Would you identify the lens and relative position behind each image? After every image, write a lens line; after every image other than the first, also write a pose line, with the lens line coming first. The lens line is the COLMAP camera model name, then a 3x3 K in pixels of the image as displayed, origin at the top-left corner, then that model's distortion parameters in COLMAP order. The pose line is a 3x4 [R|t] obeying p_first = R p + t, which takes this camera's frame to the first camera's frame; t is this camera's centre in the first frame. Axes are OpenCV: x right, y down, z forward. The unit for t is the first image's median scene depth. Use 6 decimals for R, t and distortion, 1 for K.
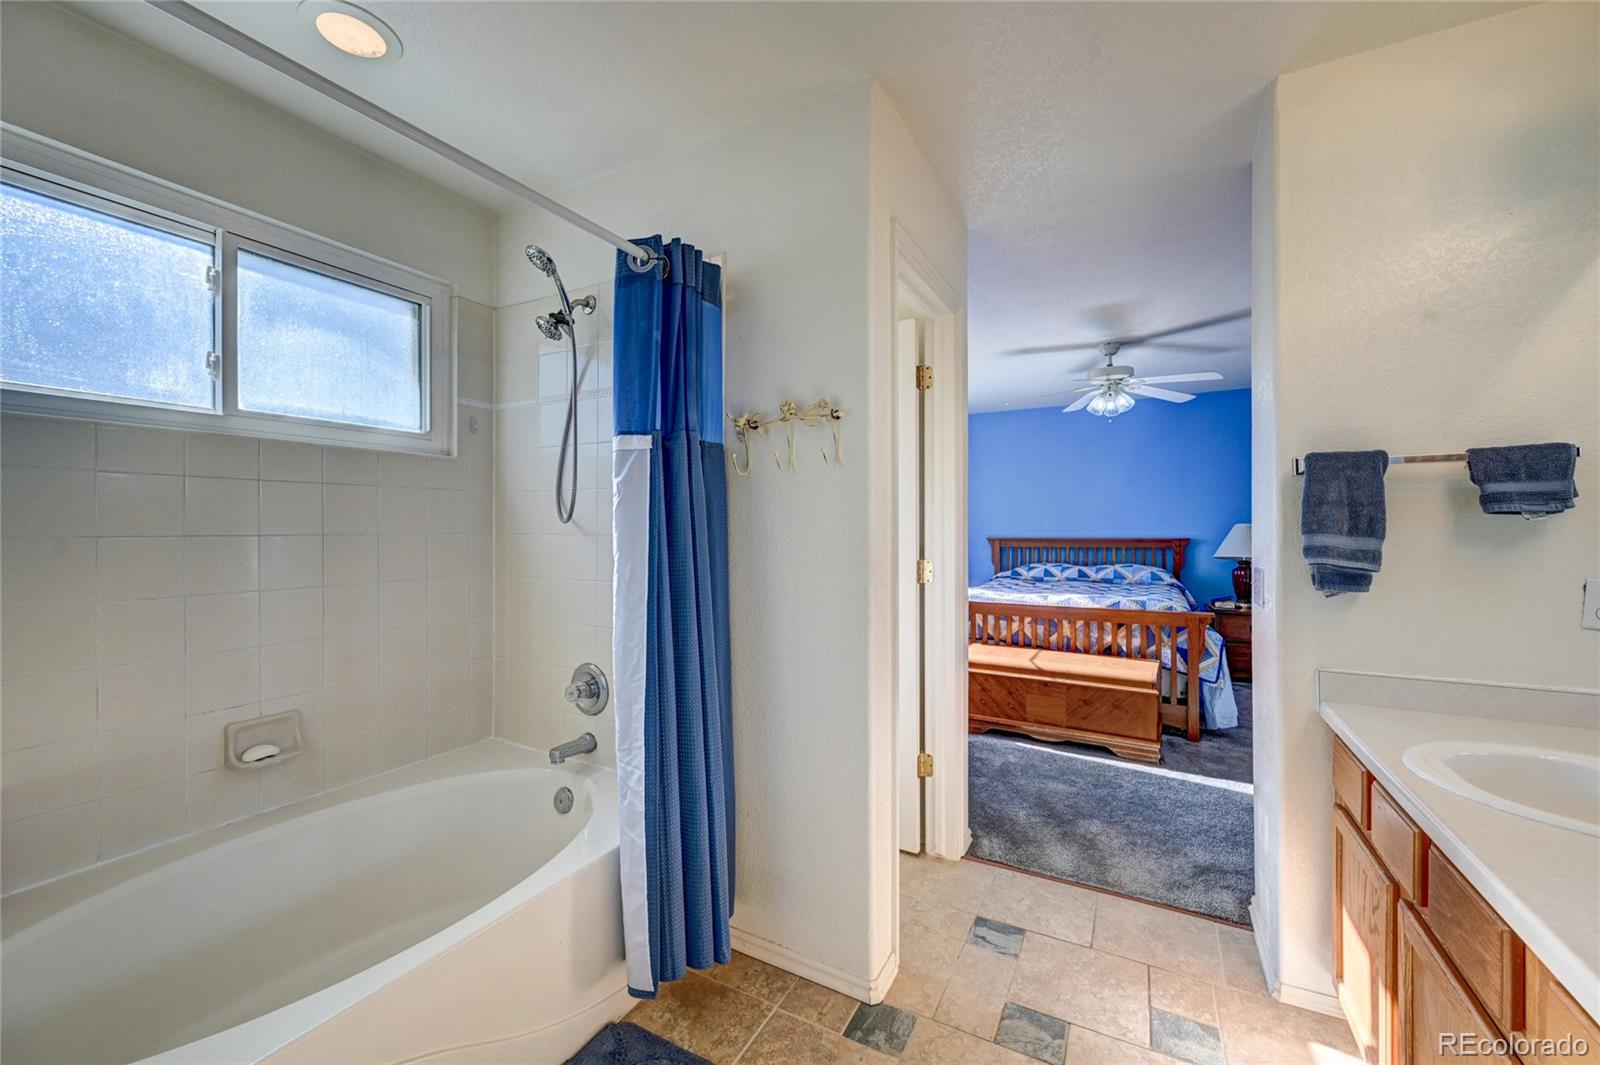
lens RADIAL K [[639.7, 0, 786.1], [0, 639.7, 526.8], [0, 0, 1]] dist [-0.000033, -0.000200]
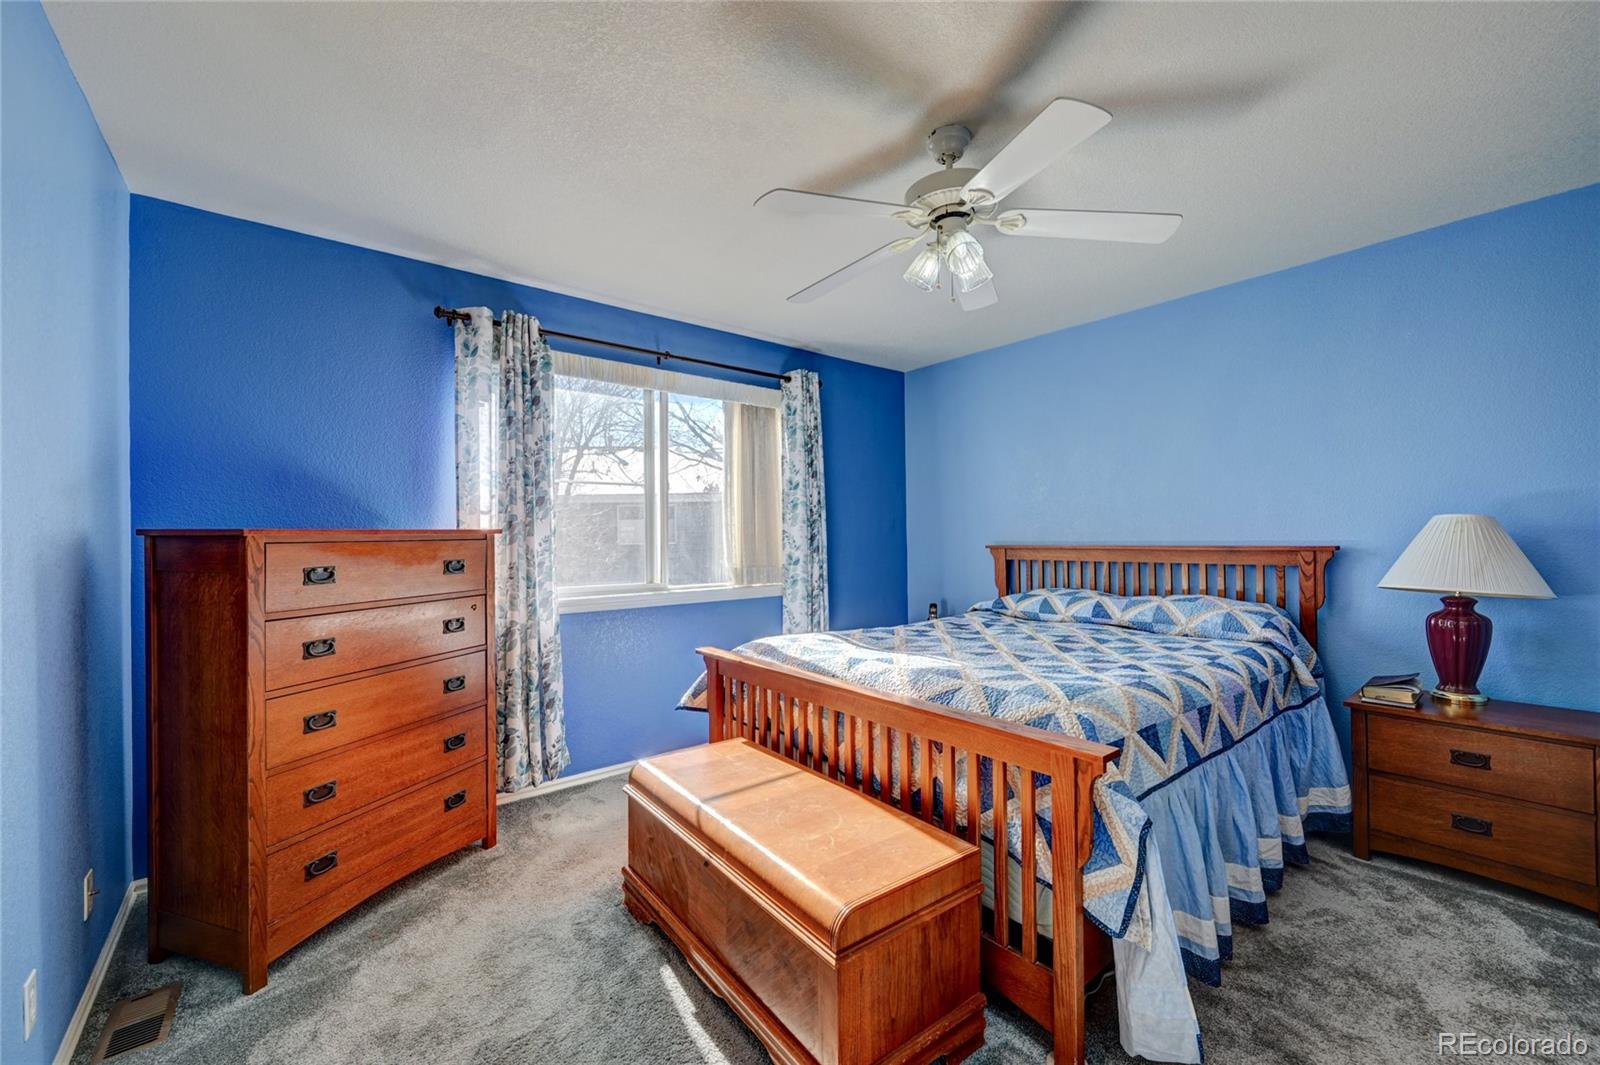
lens RADIAL K [[639.7, 0, 811.6], [0, 639.7, 532.0], [0, 0, 1]] dist [-0.000033, -0.000200]
pose [[0.928991, -0.008882, -0.369995, 0.452271], [0.010943, 0.999934, 0.003470, 0.000969], [0.369940, -0.007273, 0.929027, 0.409339]]
